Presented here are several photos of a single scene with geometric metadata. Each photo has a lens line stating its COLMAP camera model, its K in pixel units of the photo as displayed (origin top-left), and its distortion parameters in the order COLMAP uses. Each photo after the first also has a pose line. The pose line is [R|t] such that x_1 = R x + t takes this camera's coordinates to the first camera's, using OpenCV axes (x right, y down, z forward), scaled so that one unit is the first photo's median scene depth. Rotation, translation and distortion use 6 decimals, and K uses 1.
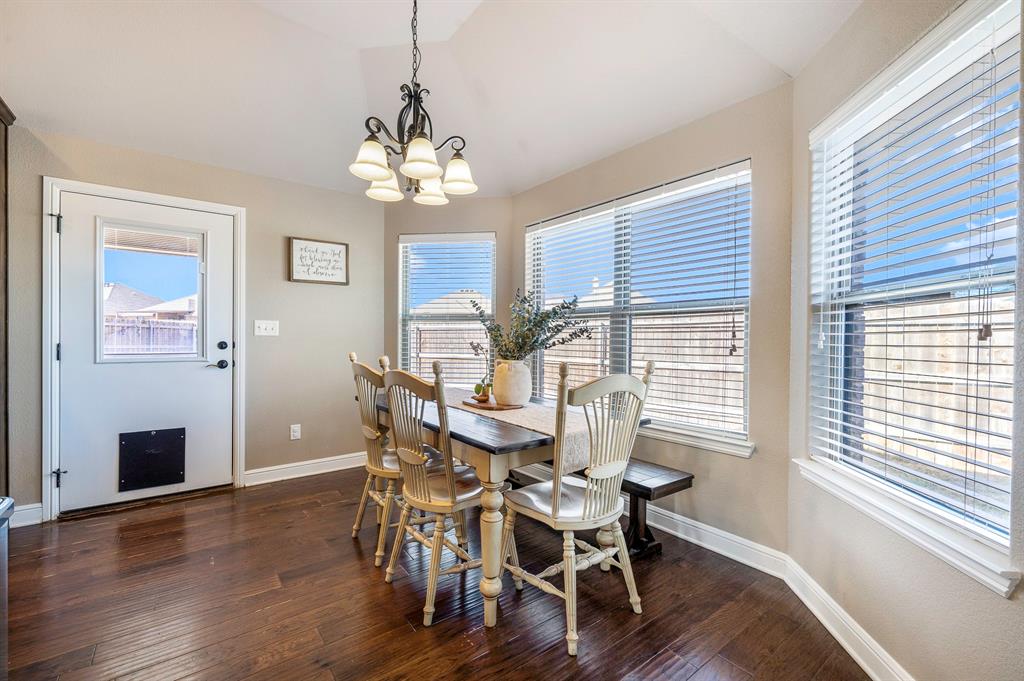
lens RADIAL K [[433.5, 0, 512.9], [0, 433.5, 335.6], [0, 0, 1]] dist [-0.000972, 0.000222]
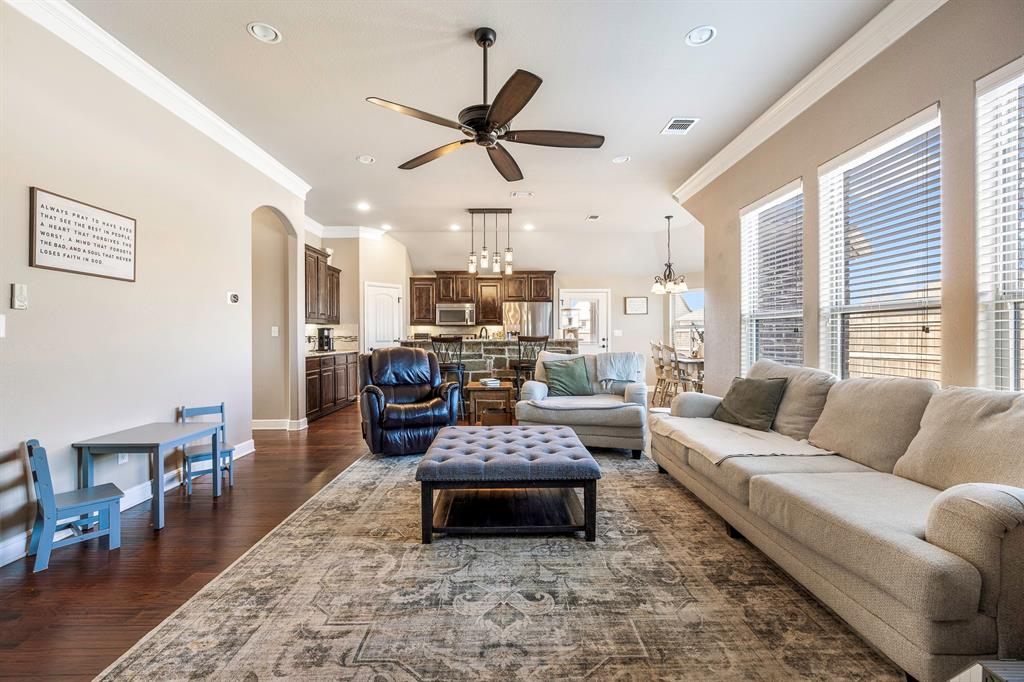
lens RADIAL K [[430.1, 0, 512.2], [0, 430.1, 335.8], [0, 0, 1]] dist [-0.001046, 0.000065]
pose [[0.796001, -0.009519, -0.605220, 0.825864], [0.011410, 0.999935, -0.000721, -0.006496], [0.605188, -0.006331, 0.796058, -2.413318]]
